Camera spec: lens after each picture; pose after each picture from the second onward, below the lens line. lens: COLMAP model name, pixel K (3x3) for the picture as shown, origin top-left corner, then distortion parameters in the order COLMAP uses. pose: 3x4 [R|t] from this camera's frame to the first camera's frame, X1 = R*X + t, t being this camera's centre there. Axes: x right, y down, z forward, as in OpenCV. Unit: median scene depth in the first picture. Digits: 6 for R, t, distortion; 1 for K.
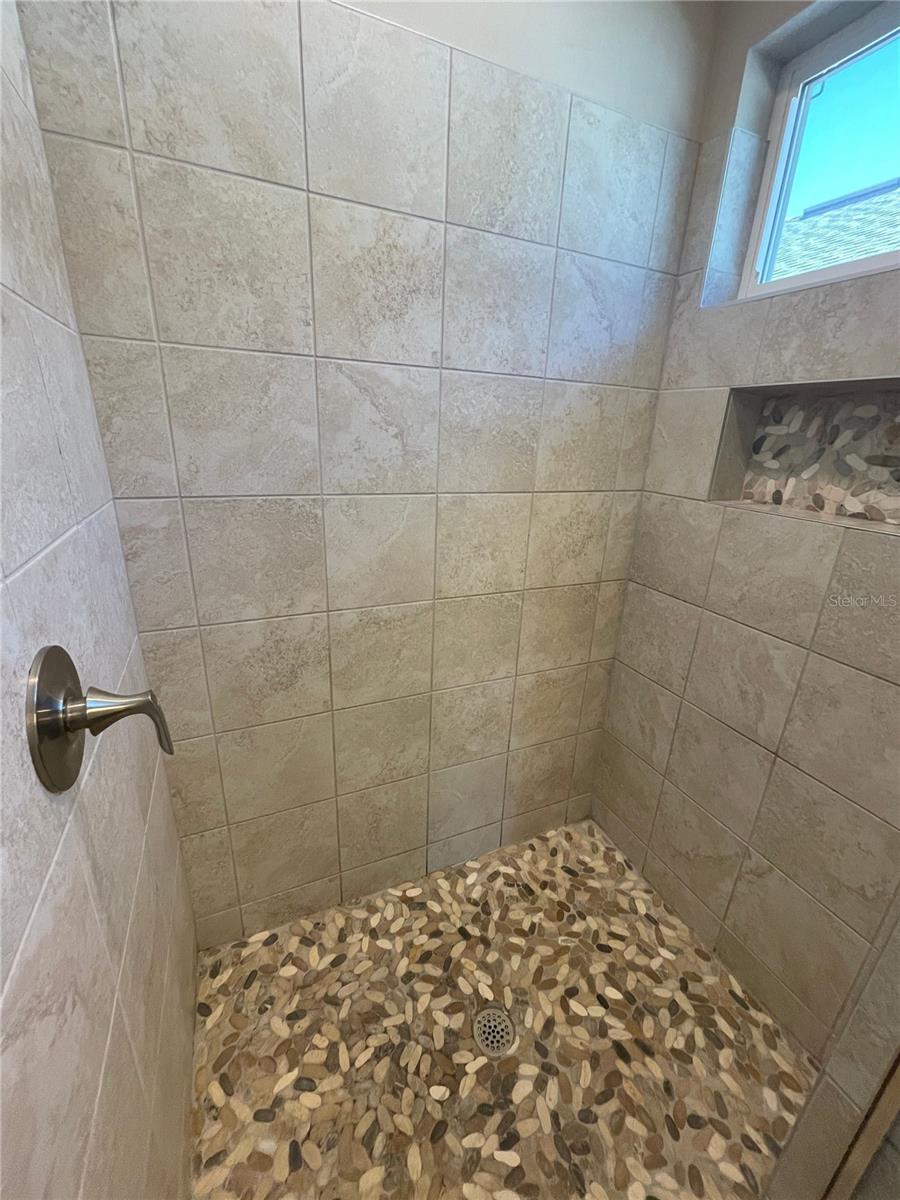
lens RADIAL K [[488.1, 0, 454.5], [0, 488.1, 600.9], [0, 0, 1]] dist [0.002747, 0.000158]
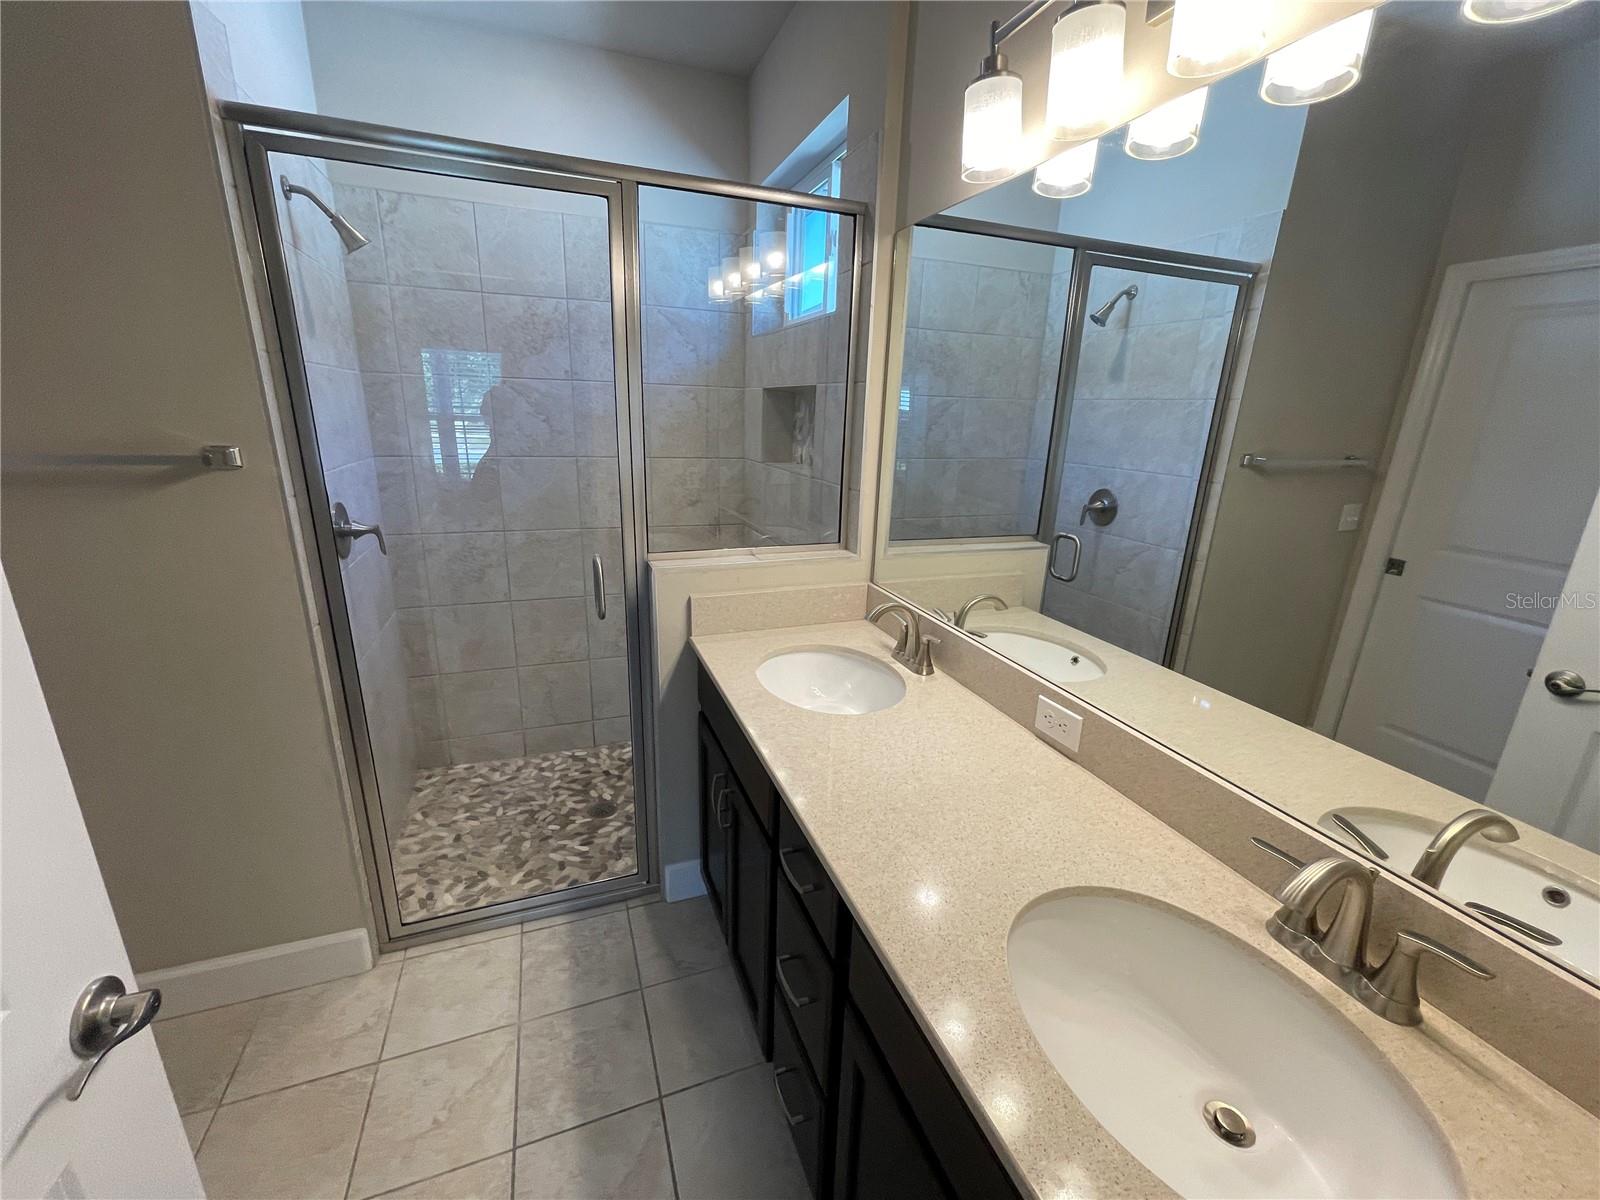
lens RADIAL K [[650.8, 0, 794.2], [0, 650.8, 601.4], [0, 0, 1]] dist [0.002747, 0.000158]
pose [[0.997322, 0.007866, -0.072710, 0.844251], [-0.012267, 0.998106, -0.060284, 0.370543], [0.072098, 0.061015, 0.995530, -1.028997]]
